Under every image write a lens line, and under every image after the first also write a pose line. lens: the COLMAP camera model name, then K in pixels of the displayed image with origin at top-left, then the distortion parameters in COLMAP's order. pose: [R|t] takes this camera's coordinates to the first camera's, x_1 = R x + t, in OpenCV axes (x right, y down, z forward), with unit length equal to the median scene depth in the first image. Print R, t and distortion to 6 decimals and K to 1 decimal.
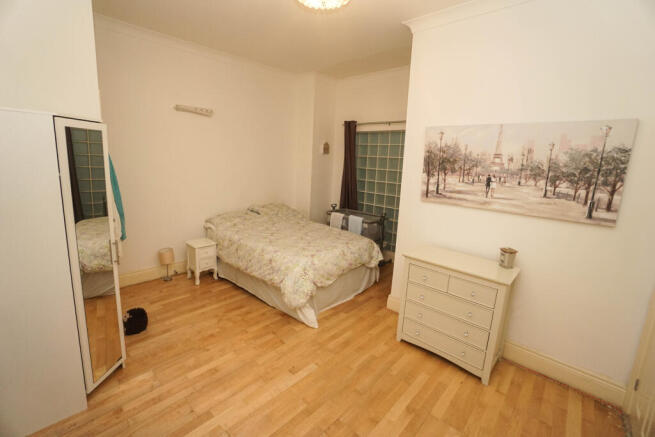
lens RADIAL K [[290.3, 0, 326.4], [0, 290.3, 212.6], [0, 0, 1]] dist [-0.029305, 0.000725]
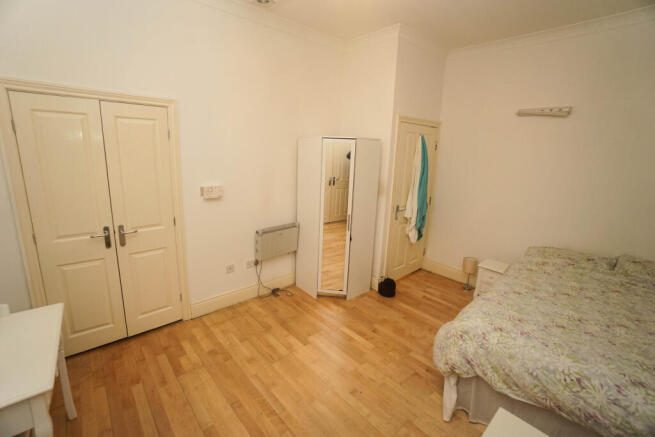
lens RADIAL K [[290.3, 0, 326.4], [0, 290.3, 212.6], [0, 0, 1]] dist [-0.029305, 0.000725]
pose [[-0.081226, 0.167850, -0.982460, 0.608228], [-0.227519, 0.956569, 0.182237, -0.128306], [0.970380, 0.238331, -0.039509, 0.709852]]
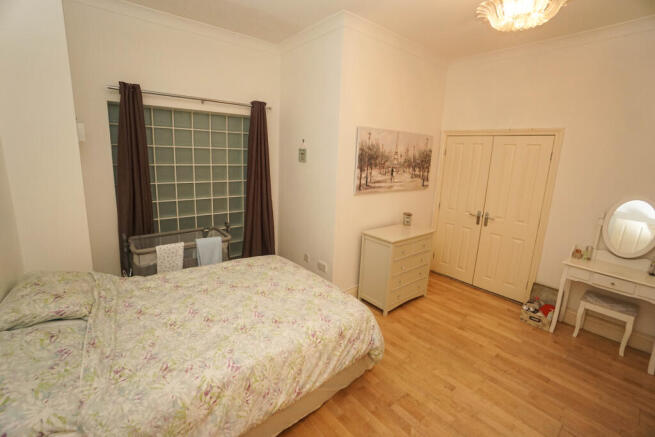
lens RADIAL K [[290.3, 0, 326.4], [0, 290.3, 212.6], [0, 0, 1]] dist [-0.029305, 0.000725]
pose [[0.127869, -0.232653, 0.964117, -0.839040], [0.150720, 0.965365, 0.212964, -0.248391], [-0.980272, 0.118081, 0.158506, 1.043450]]
